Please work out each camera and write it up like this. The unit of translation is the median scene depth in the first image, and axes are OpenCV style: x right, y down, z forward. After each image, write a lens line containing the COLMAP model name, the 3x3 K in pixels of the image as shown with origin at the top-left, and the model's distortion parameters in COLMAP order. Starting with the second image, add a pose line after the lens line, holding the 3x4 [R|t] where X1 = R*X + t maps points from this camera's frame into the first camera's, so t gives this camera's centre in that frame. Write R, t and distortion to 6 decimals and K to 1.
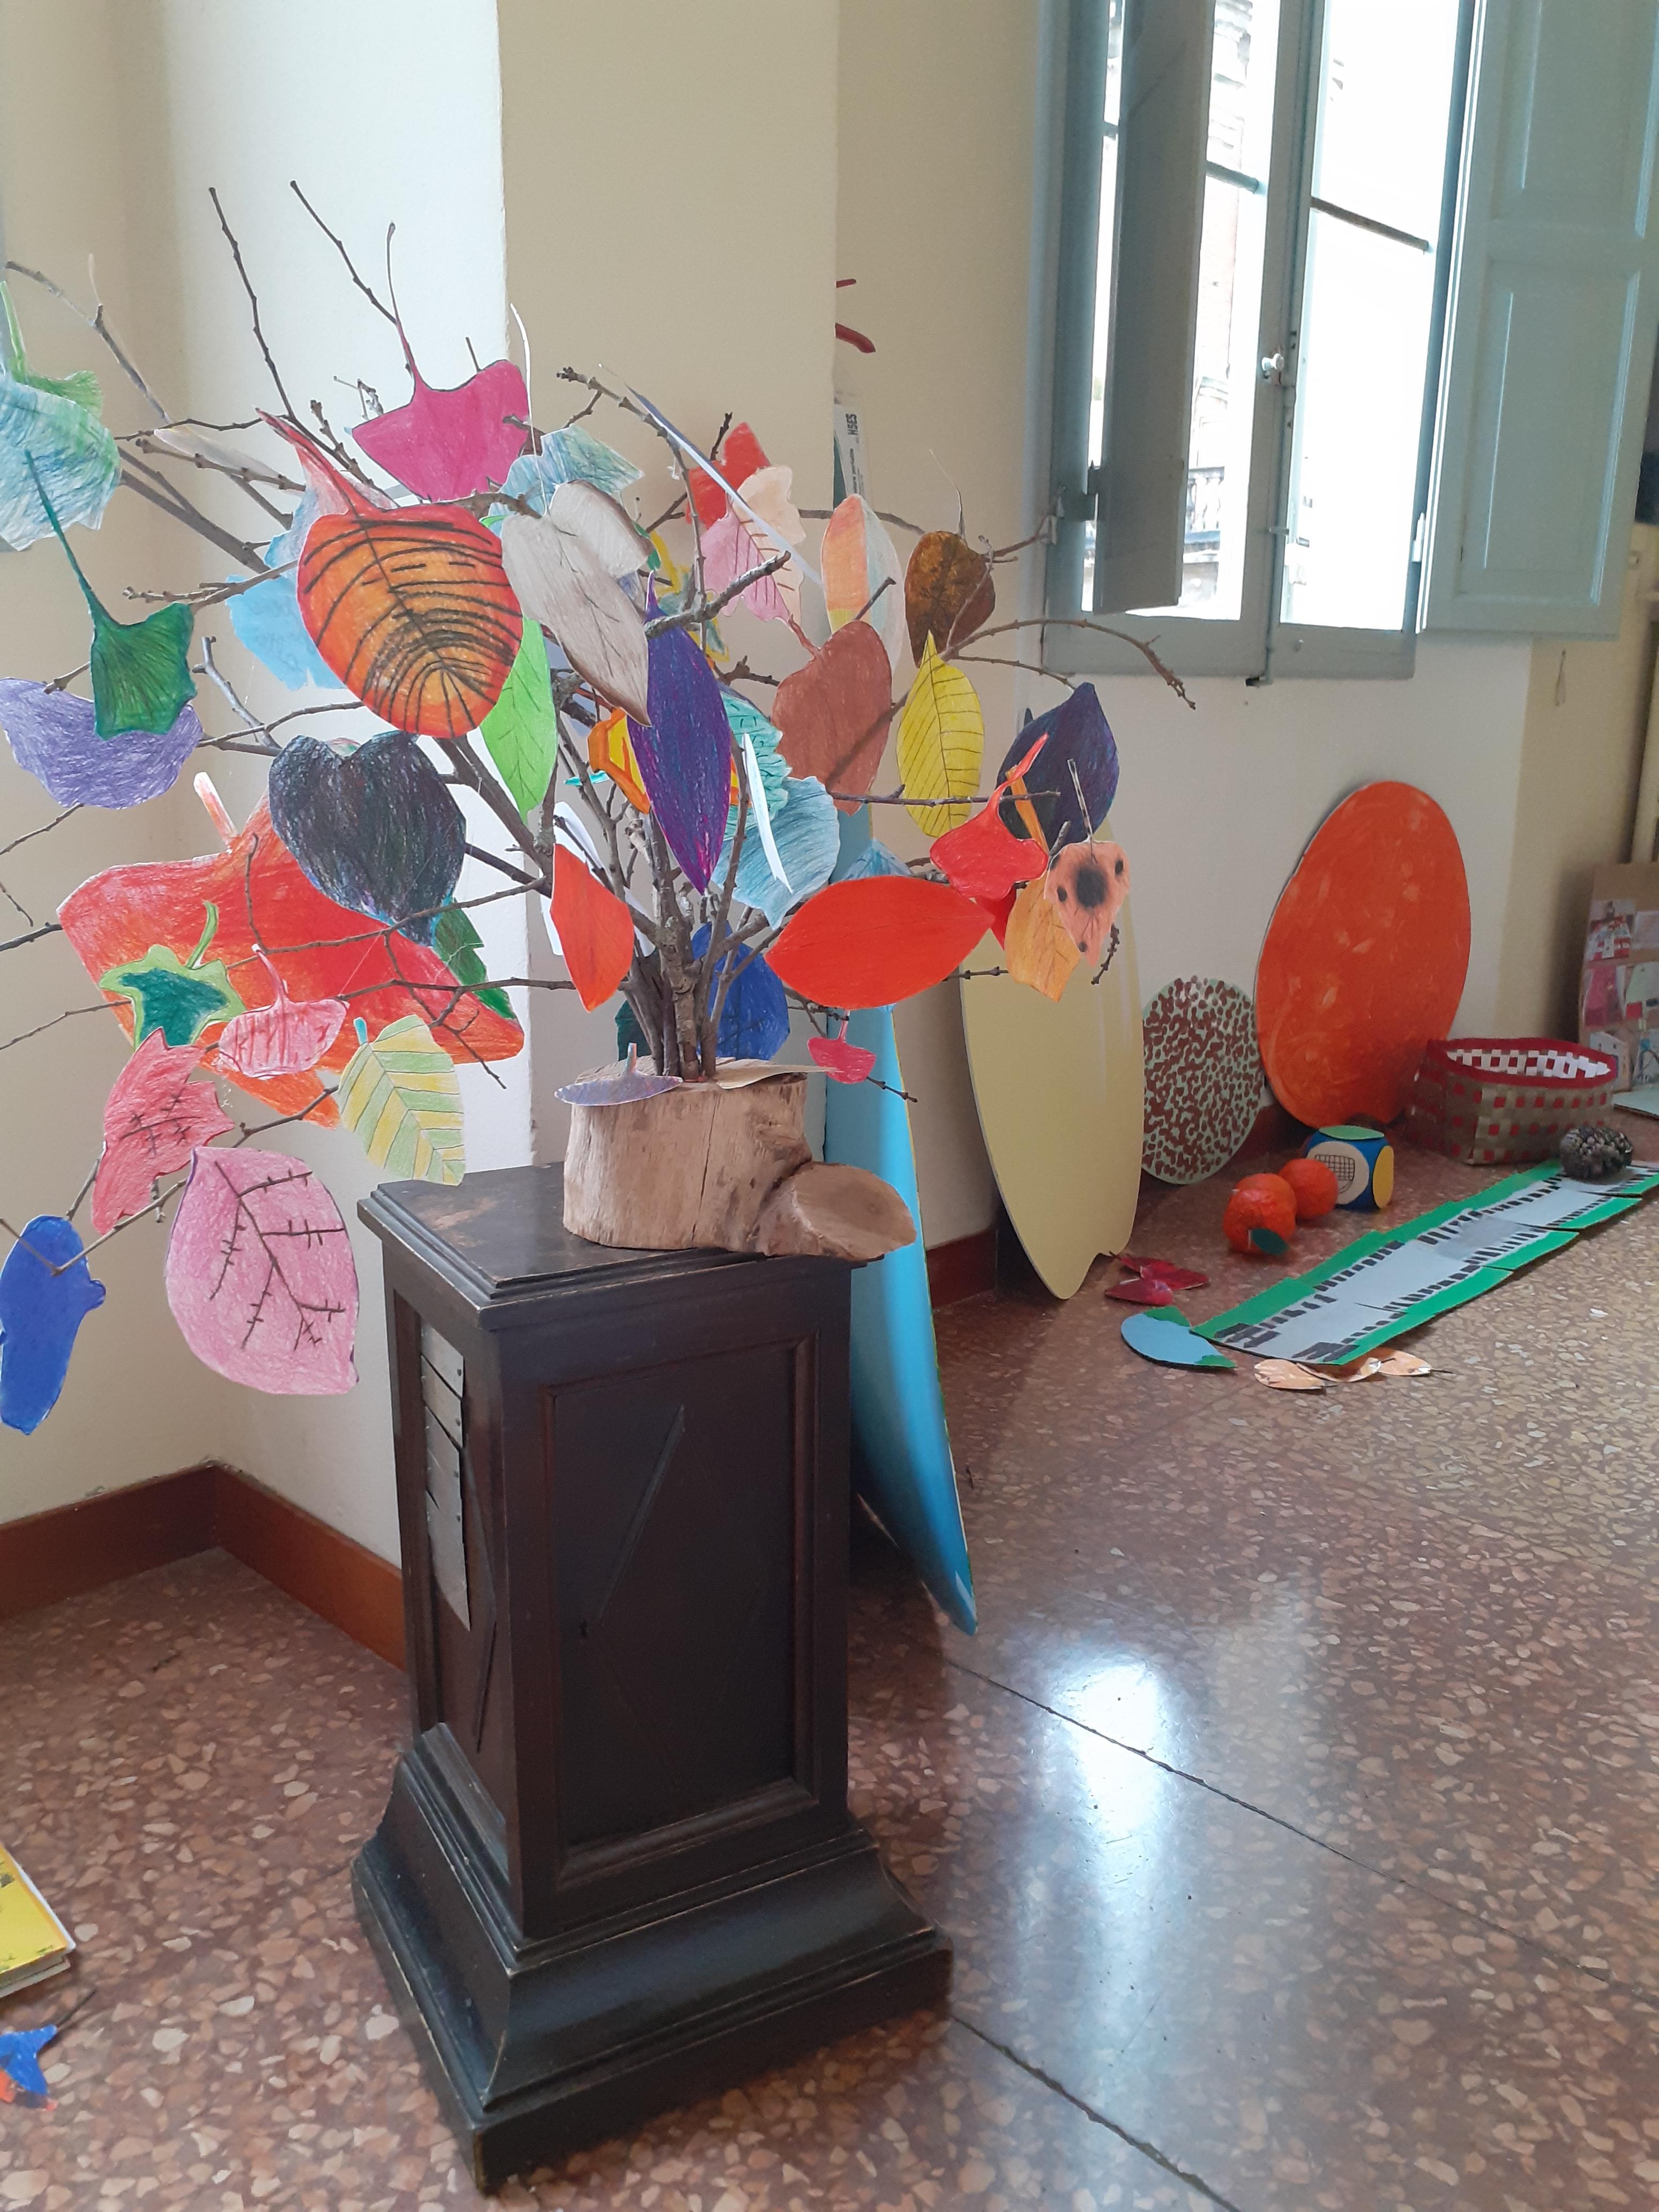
lens RADIAL K [[1761.3, 0, 828.0], [0, 1761.3, 1117.8], [0, 0, 1]] dist [0.075589, -0.092992]
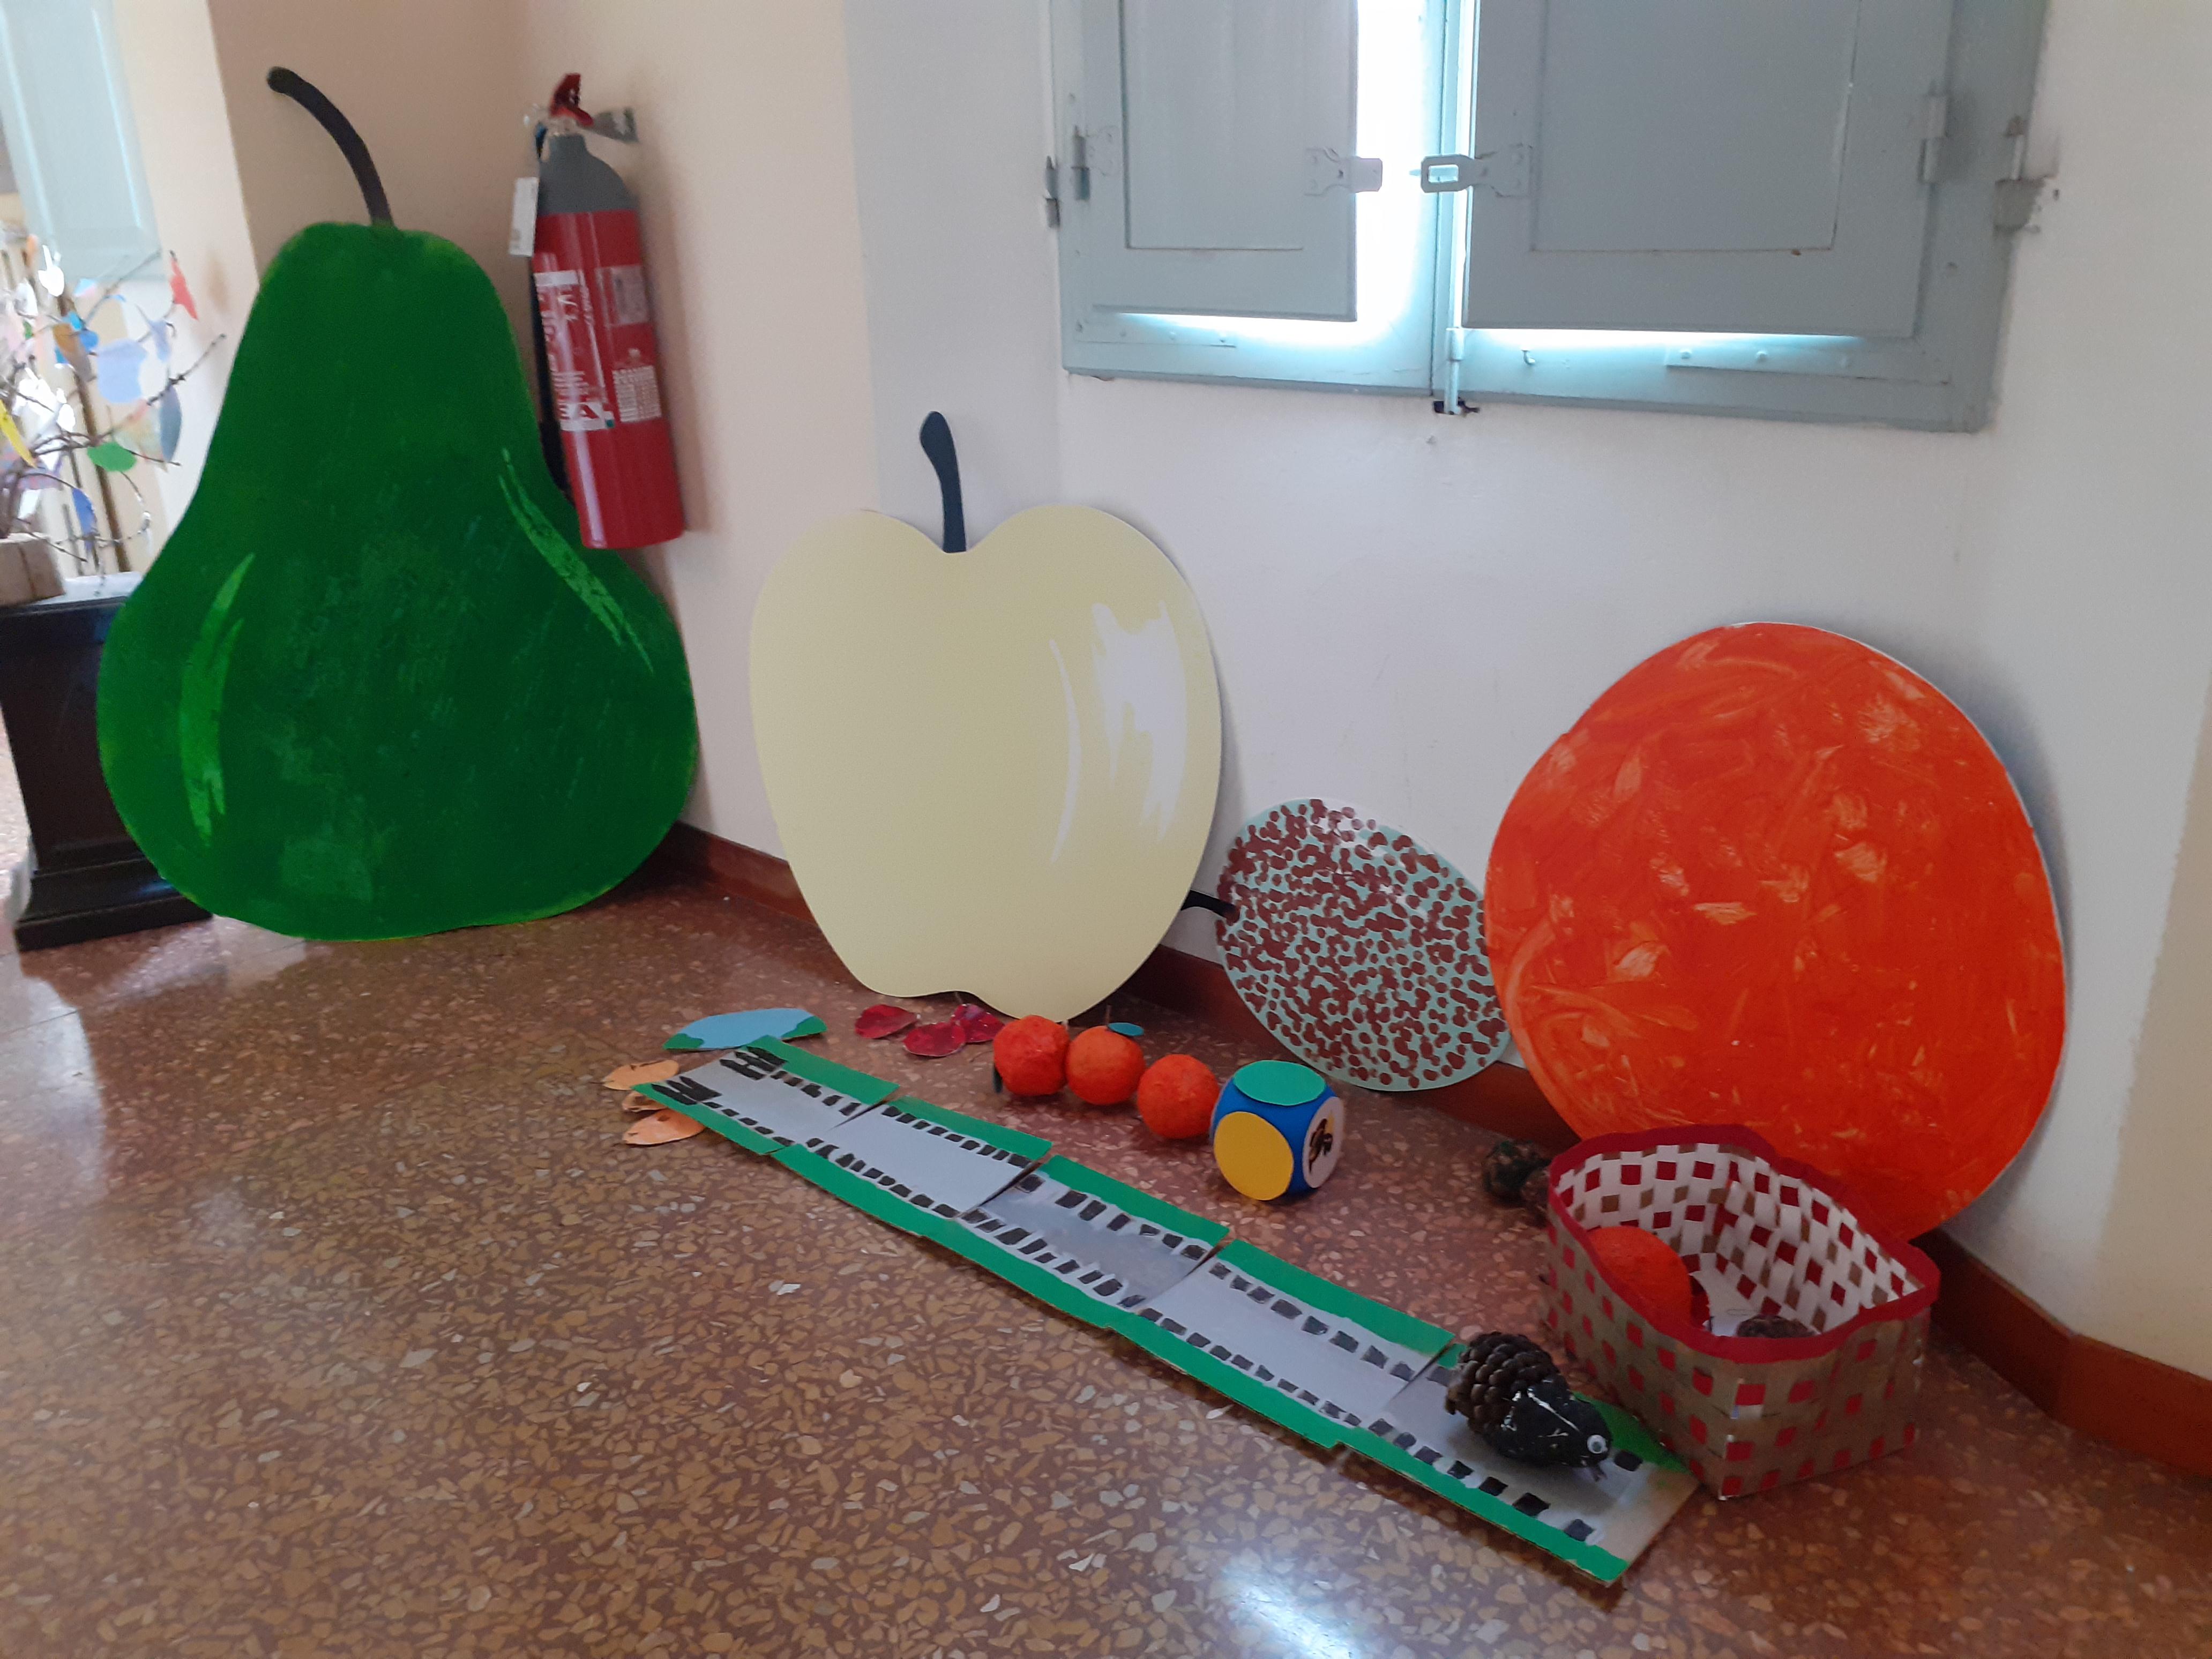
lens RADIAL K [[1761.3, 0, 1109.1], [0, 1761.3, 835.9], [0, 0, 1]] dist [0.075589, -0.092992]
pose [[0.020718, 0.326477, -0.944978, 0.898492], [-0.214840, 0.924554, 0.314711, -0.277900], [0.976429, 0.196499, 0.089296, 0.846878]]
